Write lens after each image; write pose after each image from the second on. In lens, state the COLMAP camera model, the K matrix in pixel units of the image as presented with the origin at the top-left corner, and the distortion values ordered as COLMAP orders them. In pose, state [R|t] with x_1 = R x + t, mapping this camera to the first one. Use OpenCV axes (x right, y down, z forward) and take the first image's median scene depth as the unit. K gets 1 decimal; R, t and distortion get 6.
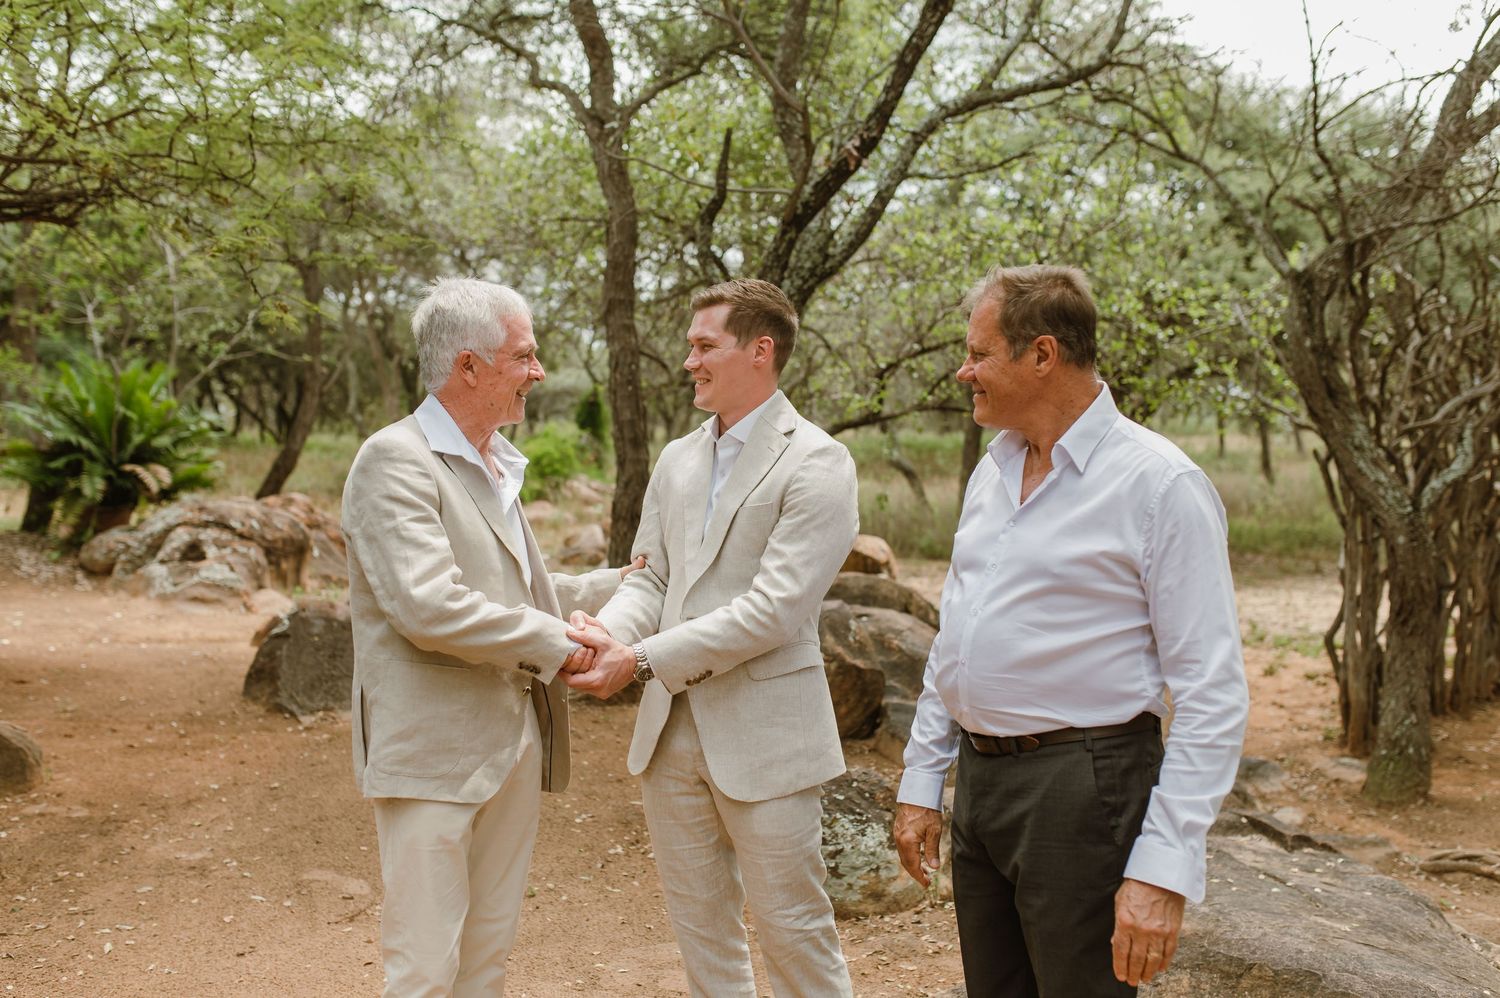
lens RADIAL K [[1398.2, 0, 742.6], [0, 1398.2, 503.6], [0, 0, 1]] dist [0.032159, 0.000000]
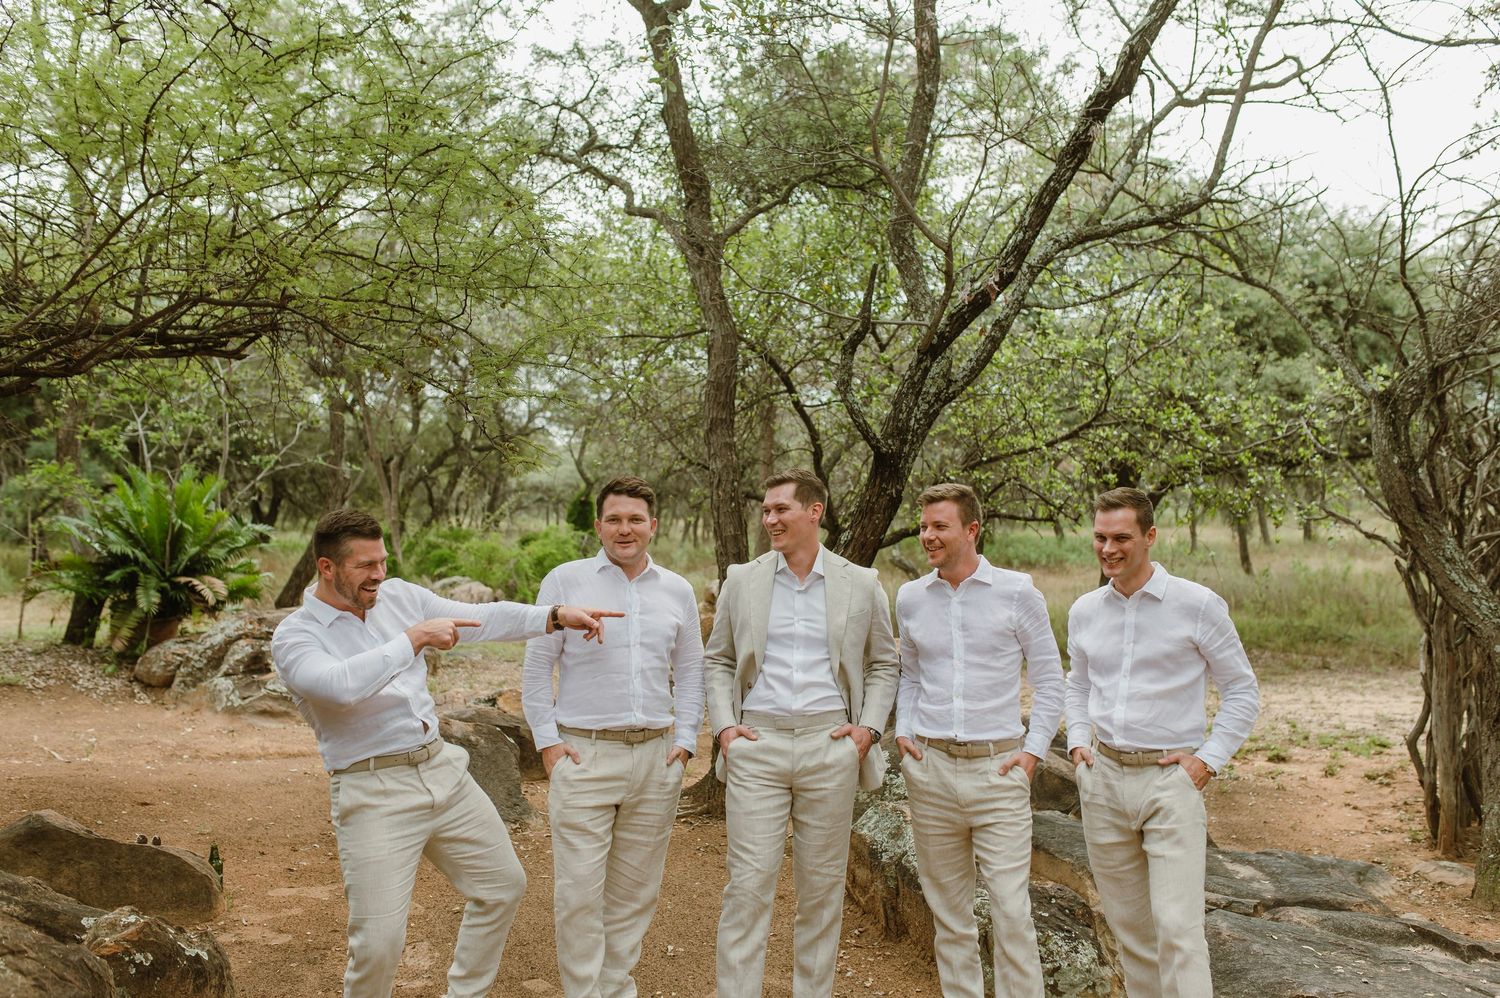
lens RADIAL K [[1398.2, 0, 744.2], [0, 1398.2, 505.3], [0, 0, 1]] dist [0.032159, 0.000000]
pose [[0.999331, -0.006607, 0.035963, -0.104903], [0.008911, 0.997892, -0.064289, -0.014999], [-0.035462, 0.064566, 0.997283, -0.024283]]
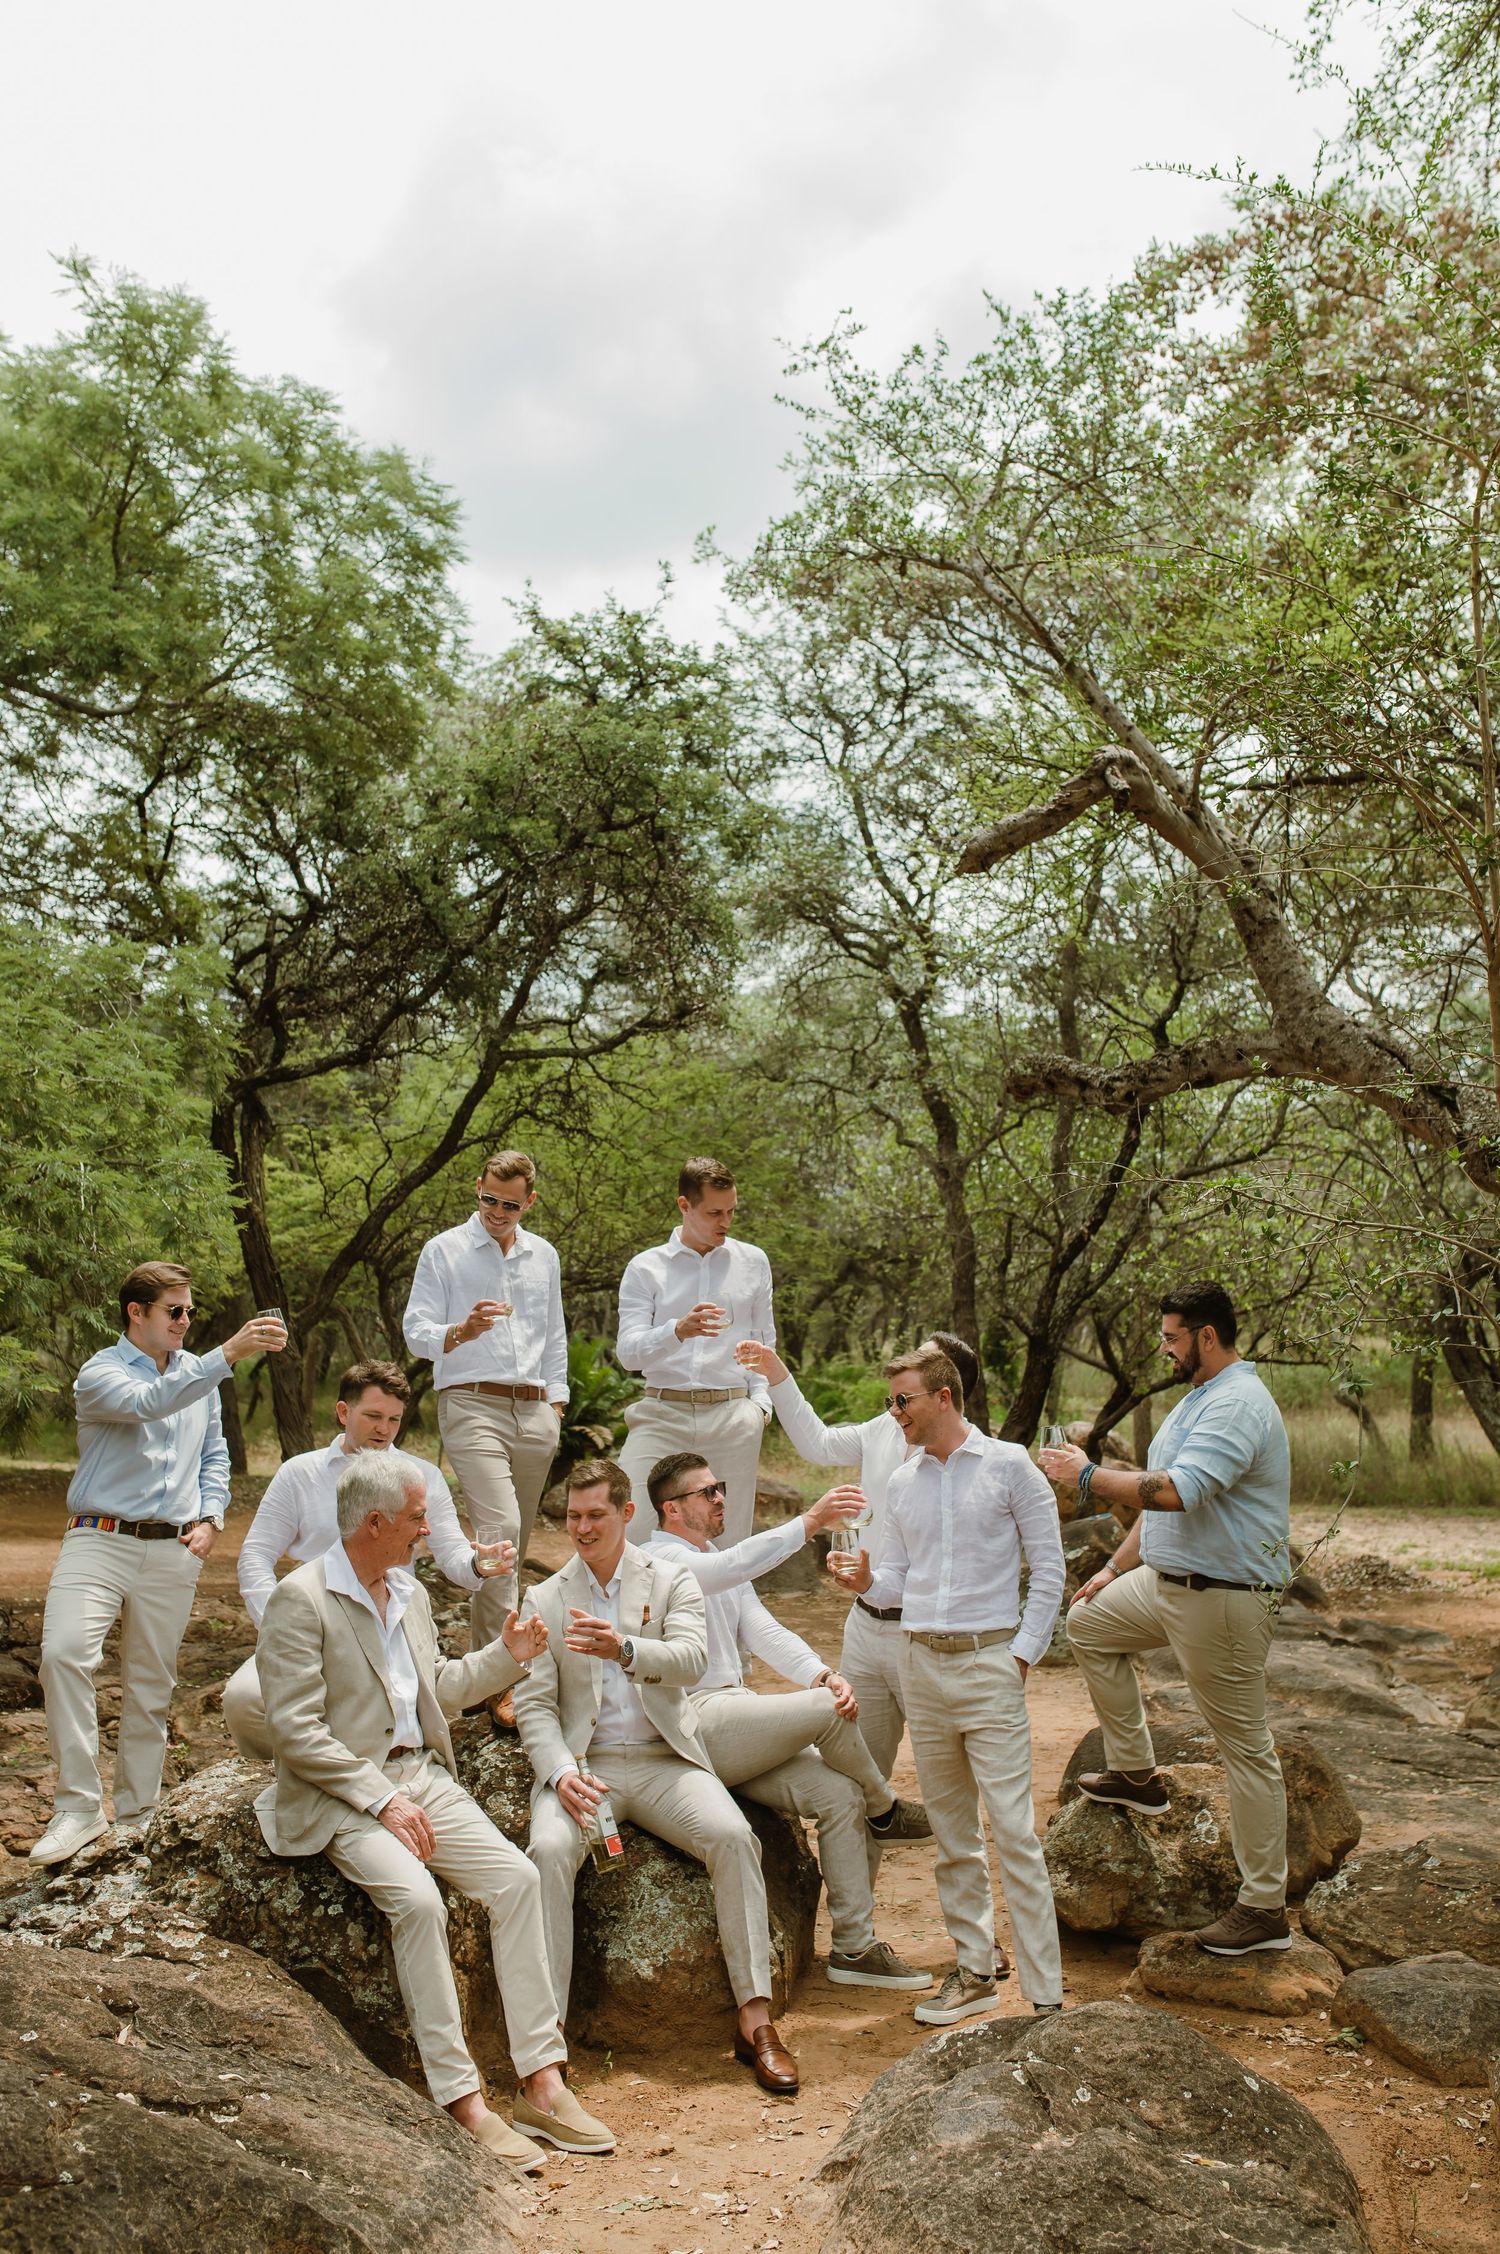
lens RADIAL K [[2101.0, 0, 782.2], [0, 2101.0, 1150.6], [0, 0, 1]] dist [0.032159, 0.000000]
pose [[0.973603, -0.052492, -0.222131, 0.200585], [0.020739, 0.989515, -0.142936, -0.000362], [0.227305, 0.134556, 0.964483, -1.022607]]
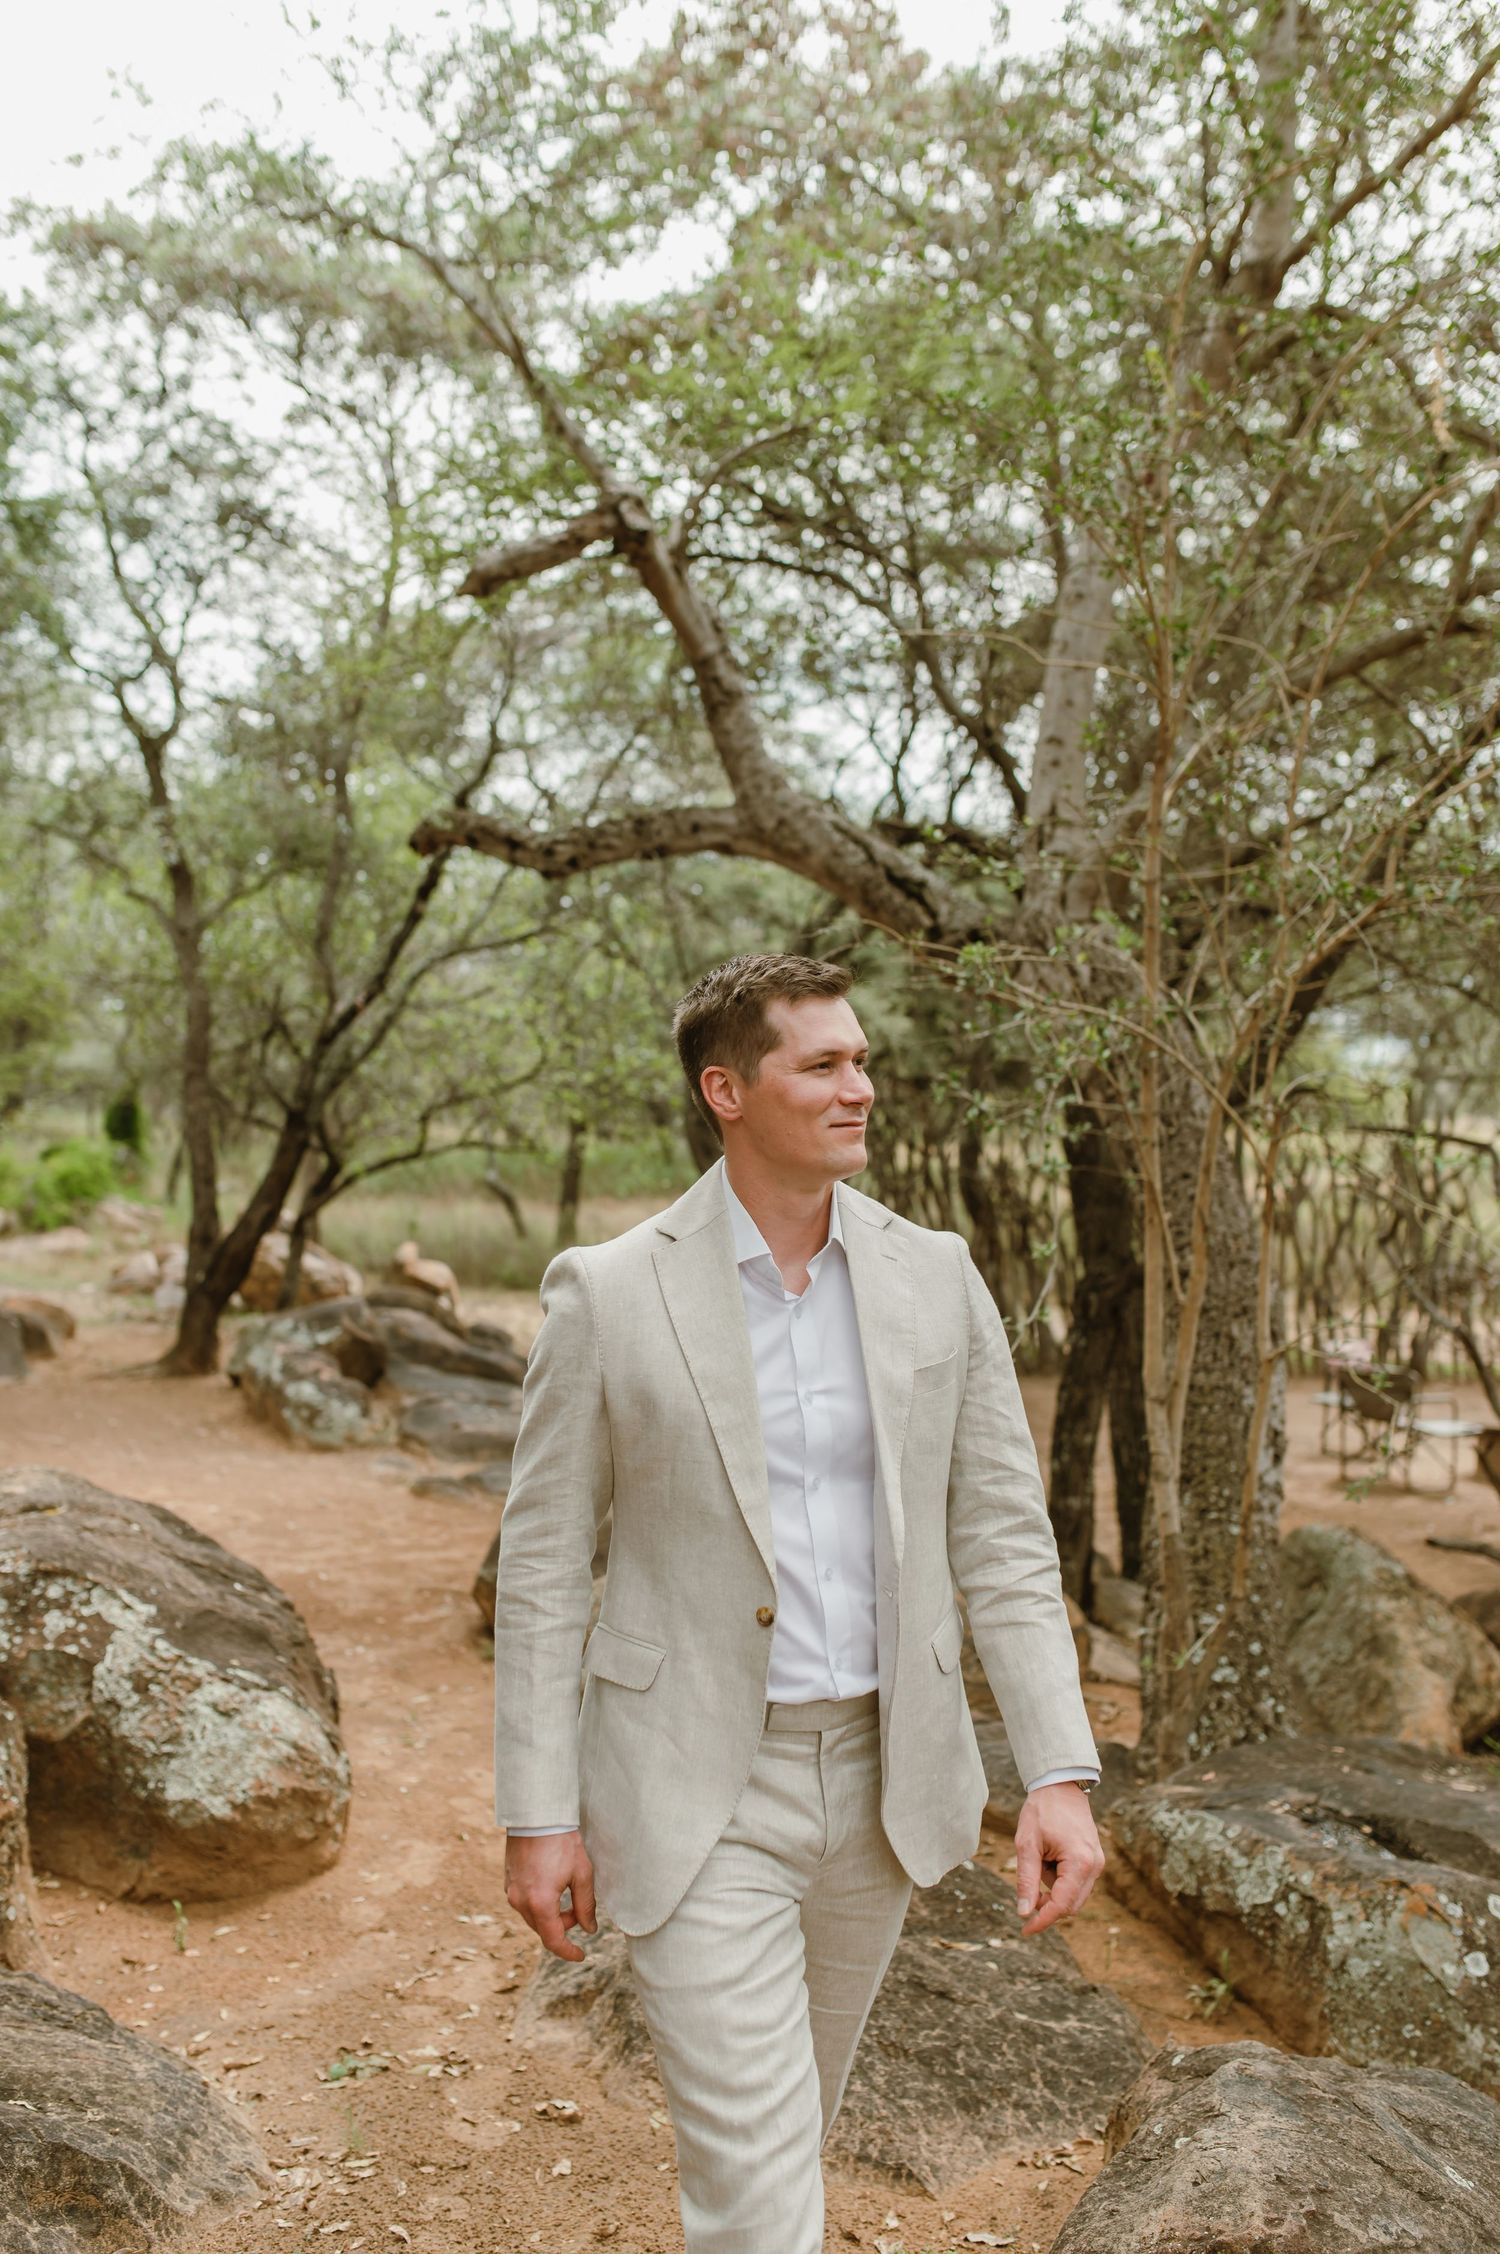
lens RADIAL K [[2101.0, 0, 754.9], [0, 2101.0, 1128.6], [0, 0, 1]] dist [0.032159, 0.000000]
pose [[0.980344, 0.008931, 0.197096, 0.033962], [0.000682, 0.998816, -0.048650, 0.001060], [-0.197297, 0.047828, 0.979176, -0.963615]]
